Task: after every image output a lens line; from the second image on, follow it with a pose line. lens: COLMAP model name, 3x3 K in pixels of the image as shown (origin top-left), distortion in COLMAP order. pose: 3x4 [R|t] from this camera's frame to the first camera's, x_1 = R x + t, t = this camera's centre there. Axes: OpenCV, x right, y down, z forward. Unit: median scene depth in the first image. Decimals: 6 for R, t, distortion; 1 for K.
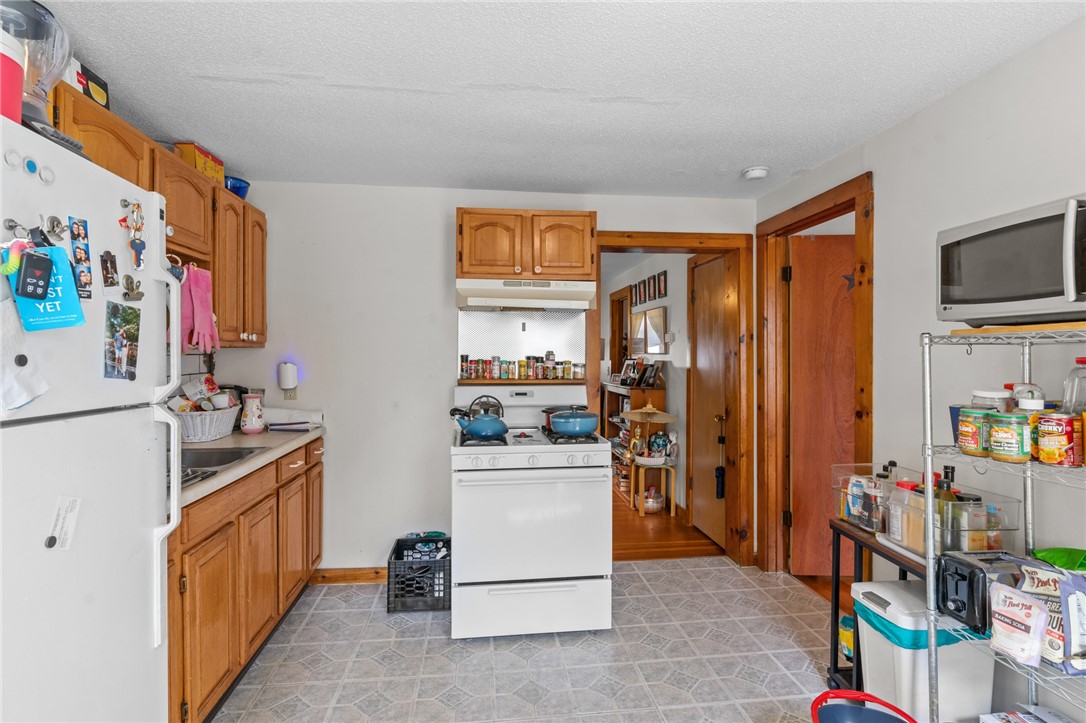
lens RADIAL K [[542.0, 0, 546.7], [0, 542.0, 356.9], [0, 0, 1]] dist [-0.000515, 0.000032]
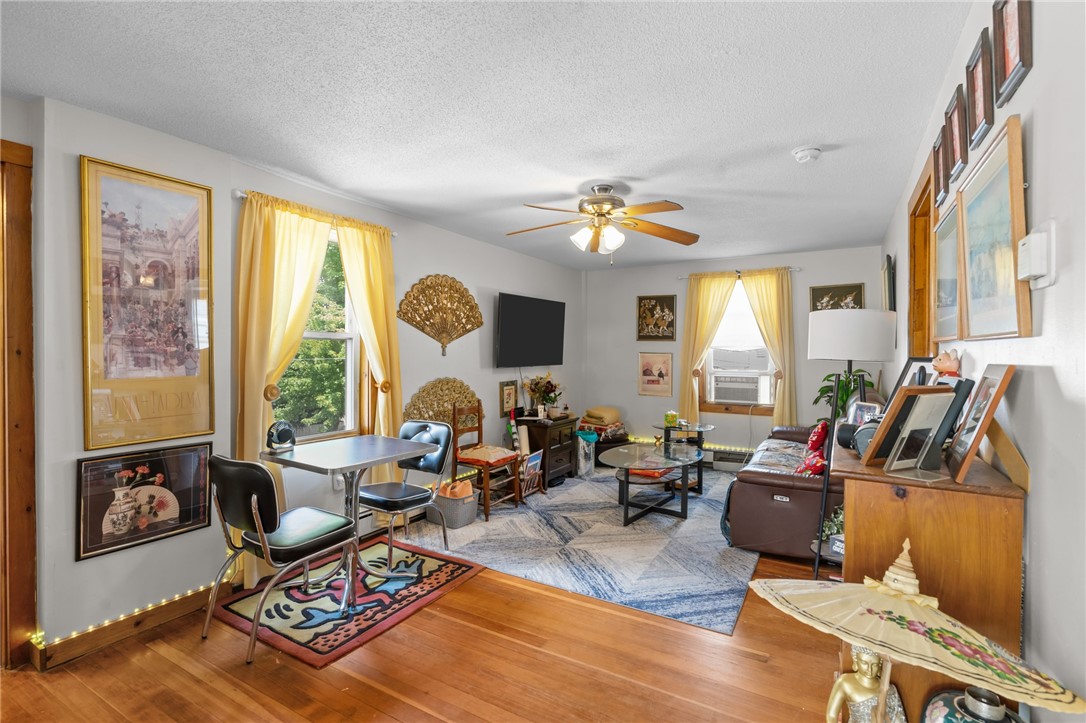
lens RADIAL K [[524.7, 0, 542.0], [0, 524.7, 356.0], [0, 0, 1]] dist [-0.001387, 0.000012]
pose [[0.793622, 0.001794, -0.608408, 0.354206], [-0.001959, 0.999998, 0.000394, 0.006347], [0.608408, 0.000879, 0.793624, 1.310509]]
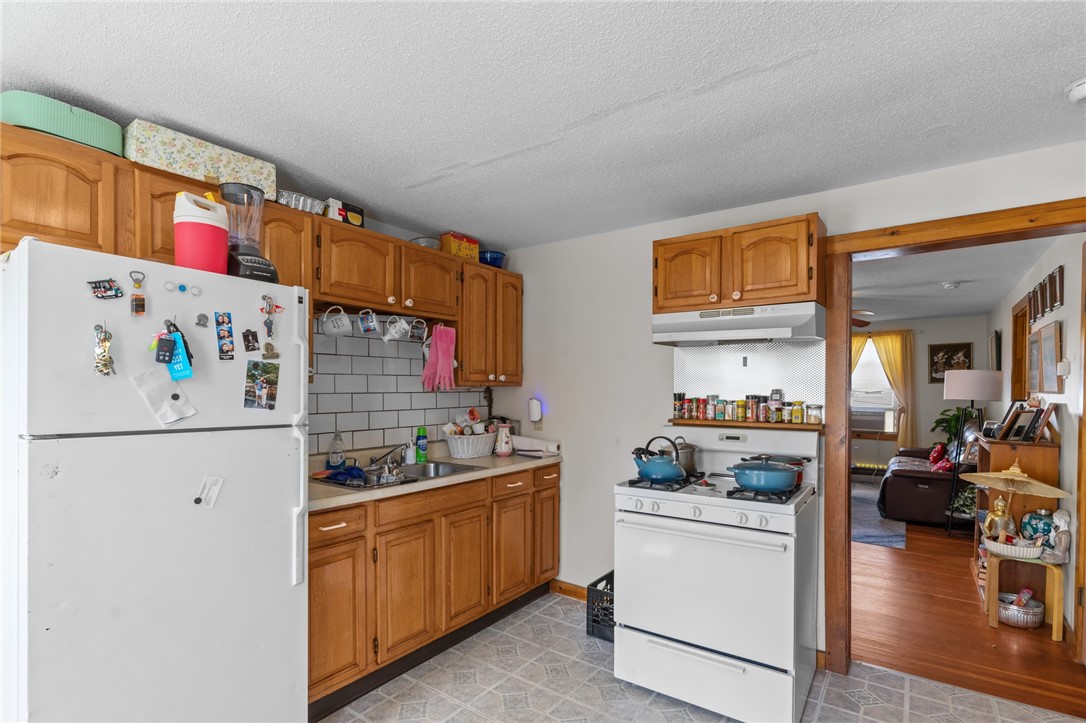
lens RADIAL K [[537.7, 0, 536.9], [0, 537.7, 397.6], [0, 0, 1]] dist [0.000433, 0.000015]
pose [[0.729461, 0.011723, -0.683922, 0.371271], [-0.005963, 0.999924, 0.010780, -0.005766], [0.683997, -0.003785, 0.729475, 0.168413]]
